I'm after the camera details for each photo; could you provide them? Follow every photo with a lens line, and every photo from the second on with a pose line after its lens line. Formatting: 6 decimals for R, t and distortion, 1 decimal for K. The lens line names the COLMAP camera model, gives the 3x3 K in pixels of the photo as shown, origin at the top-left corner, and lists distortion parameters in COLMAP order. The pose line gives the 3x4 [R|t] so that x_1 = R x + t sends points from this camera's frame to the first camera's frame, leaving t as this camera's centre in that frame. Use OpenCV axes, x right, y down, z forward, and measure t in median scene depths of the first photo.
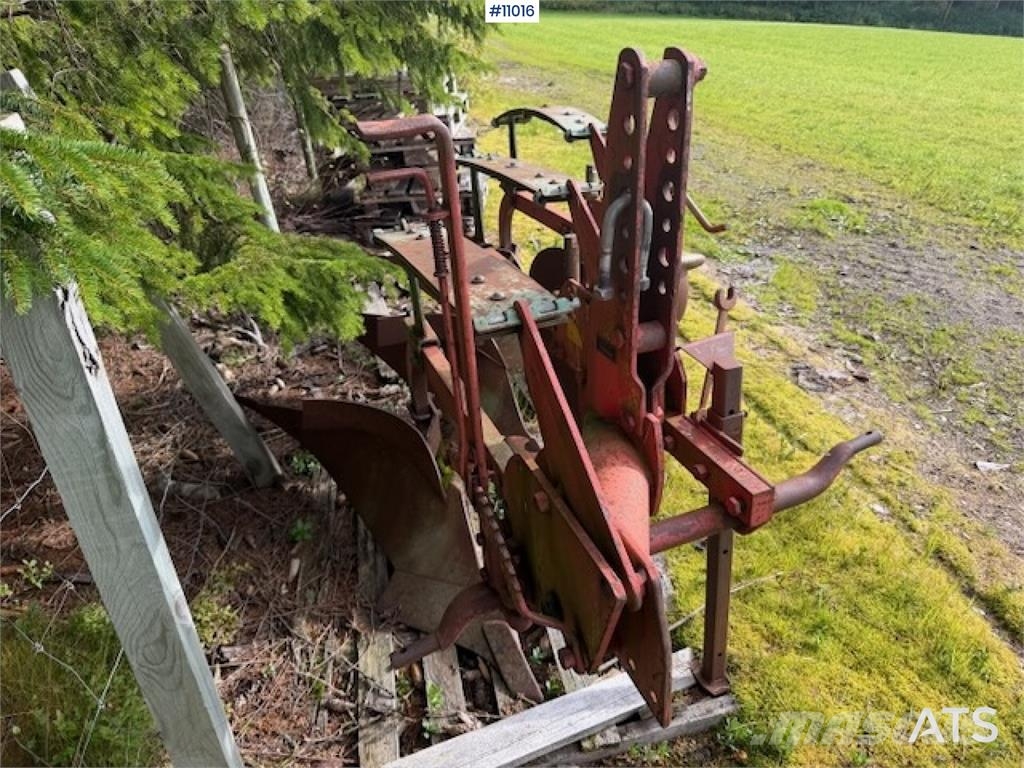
lens RADIAL K [[727.2, 0, 524.9], [0, 727.2, 382.7], [0, 0, 1]] dist [0.041861, -0.058882]
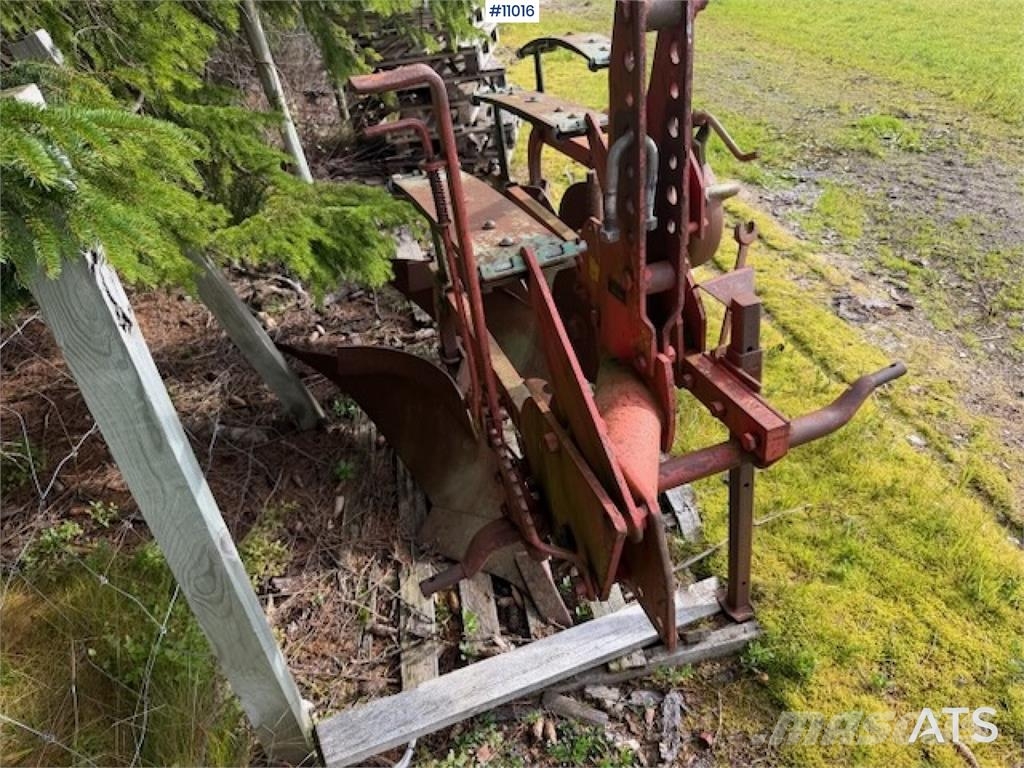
lens RADIAL K [[727.2, 0, 520.1], [0, 727.2, 391.5], [0, 0, 1]] dist [0.041861, -0.058882]
pose [[0.997216, -0.022881, -0.070973, 0.022394], [0.029716, 0.994861, 0.096792, -0.004215], [0.068393, -0.098632, 0.992771, -0.011662]]
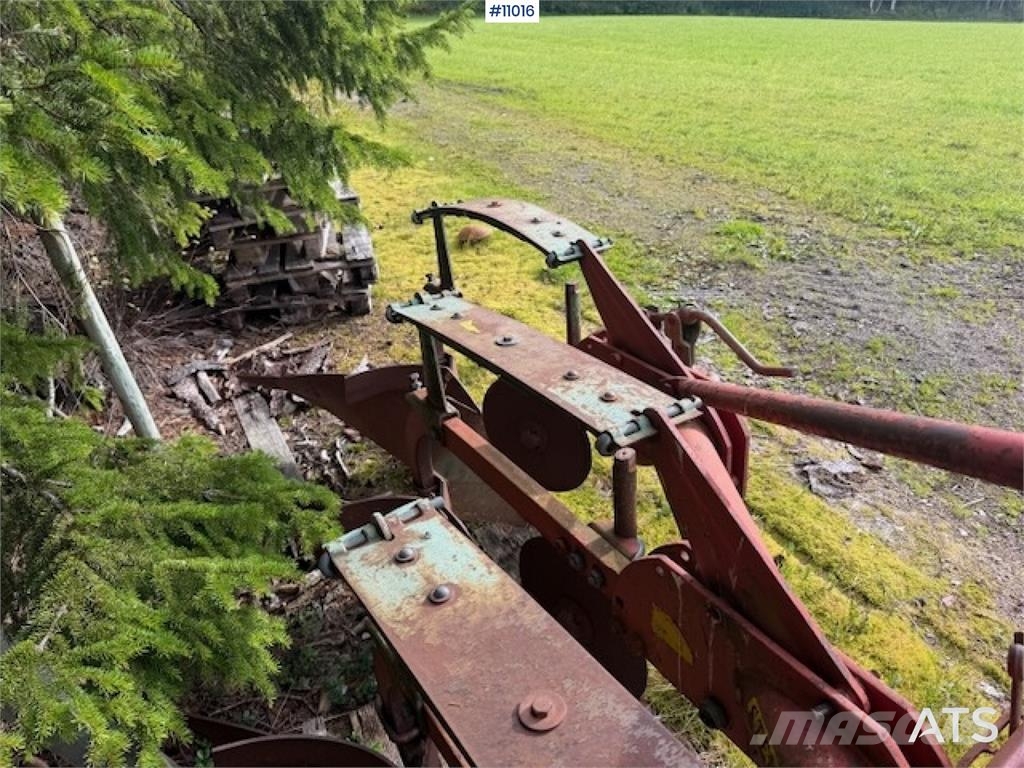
lens RADIAL K [[727.2, 0, 509.1], [0, 727.2, 384.2], [0, 0, 1]] dist [0.041861, -0.058882]
pose [[0.981711, -0.122714, 0.145553, -0.093246], [0.122607, 0.992408, 0.009739, -0.222381], [-0.145643, 0.008285, 0.989302, 0.300896]]
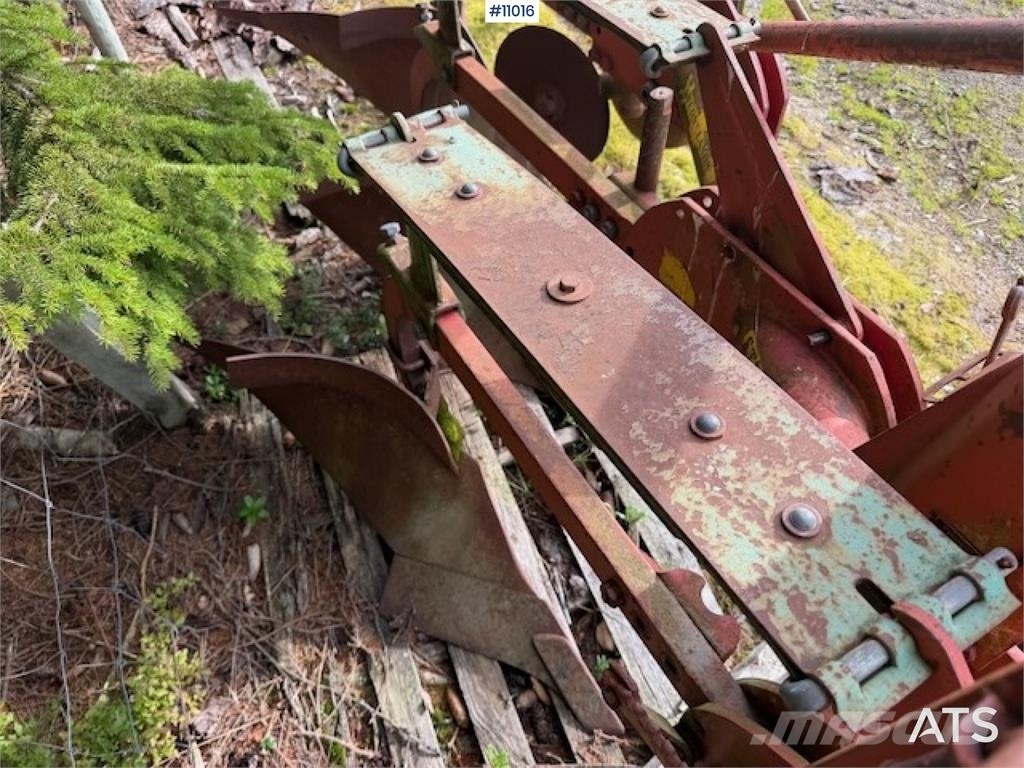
lens RADIAL K [[727.2, 0, 520.8], [0, 727.2, 397.4], [0, 0, 1]] dist [0.041861, -0.058882]
pose [[0.986196, -0.093205, 0.136860, -0.118174], [0.030964, 0.915761, 0.400528, -0.170344], [-0.162662, -0.390761, 0.906006, 0.302025]]
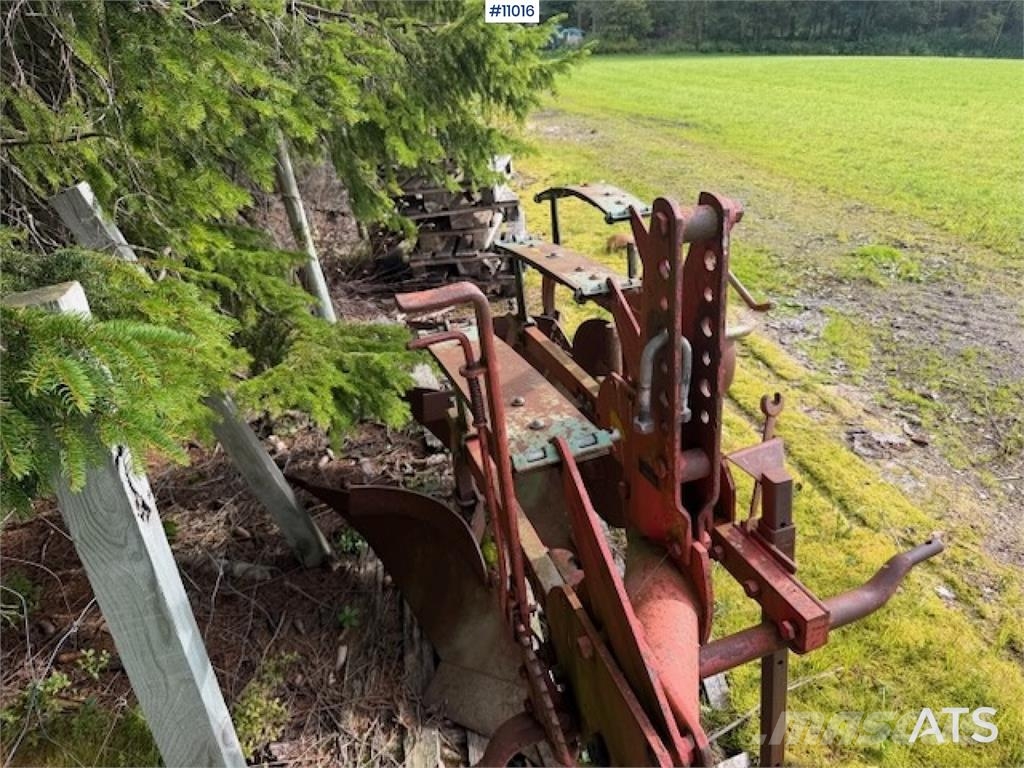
lens RADIAL K [[727.2, 0, 525.4], [0, 727.2, 381.4], [0, 0, 1]] dist [0.041861, -0.058882]
pose [[0.997783, -0.015730, -0.064671, 0.005230], [0.012391, 0.998585, -0.051710, -0.058930], [0.065393, 0.050794, 0.996566, 0.000061]]
